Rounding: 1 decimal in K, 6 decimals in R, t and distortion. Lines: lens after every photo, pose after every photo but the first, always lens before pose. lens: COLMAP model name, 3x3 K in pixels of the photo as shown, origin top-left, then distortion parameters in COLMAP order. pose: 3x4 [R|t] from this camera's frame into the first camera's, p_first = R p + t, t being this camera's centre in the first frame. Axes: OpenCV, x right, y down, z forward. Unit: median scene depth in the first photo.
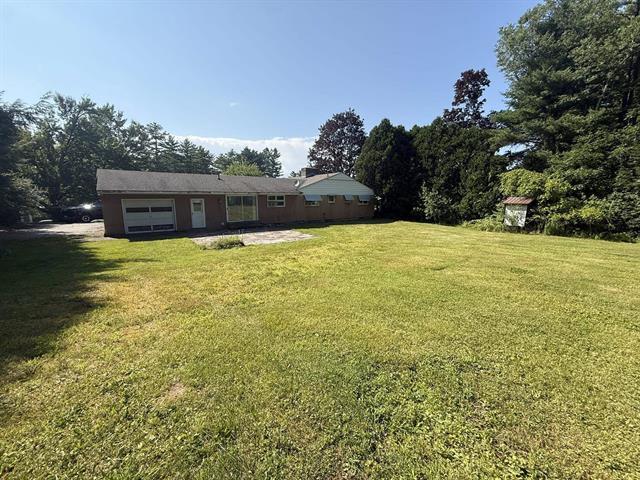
lens RADIAL K [[254.3, 0, 318.4], [0, 254.3, 239.5], [0, 0, 1]] dist [-0.001979, 0.000084]
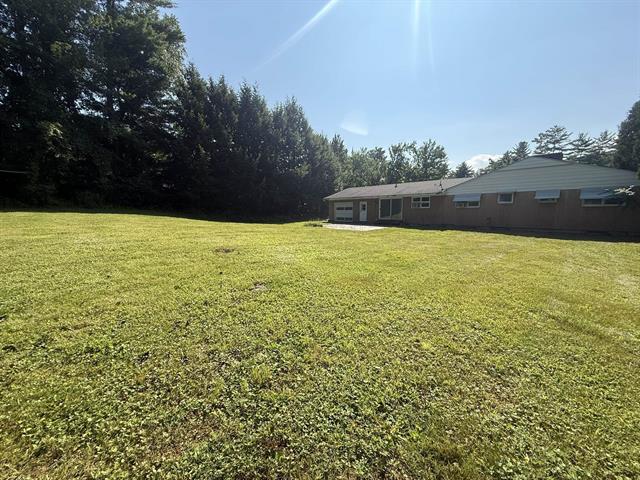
lens RADIAL K [[254.3, 0, 318.4], [0, 254.3, 239.5], [0, 0, 1]] dist [-0.001979, 0.000084]
pose [[0.088941, 0.113222, -0.989581, 0.954911], [-0.161147, 0.982065, 0.097879, -0.044457], [0.982915, 0.150763, 0.105591, 0.589019]]
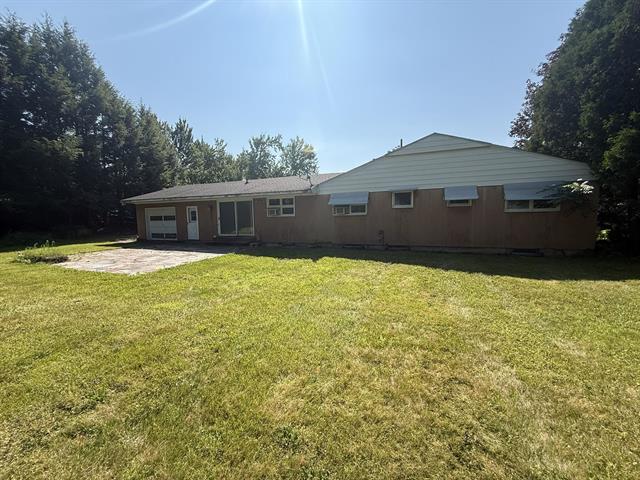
lens RADIAL K [[254.3, 0, 318.4], [0, 254.3, 239.5], [0, 0, 1]] dist [-0.001979, 0.000084]
pose [[0.520541, 0.064120, -0.851426, 0.476349], [-0.126483, 0.991965, -0.002624, -0.095855], [0.844417, 0.109057, 0.524468, 0.880558]]
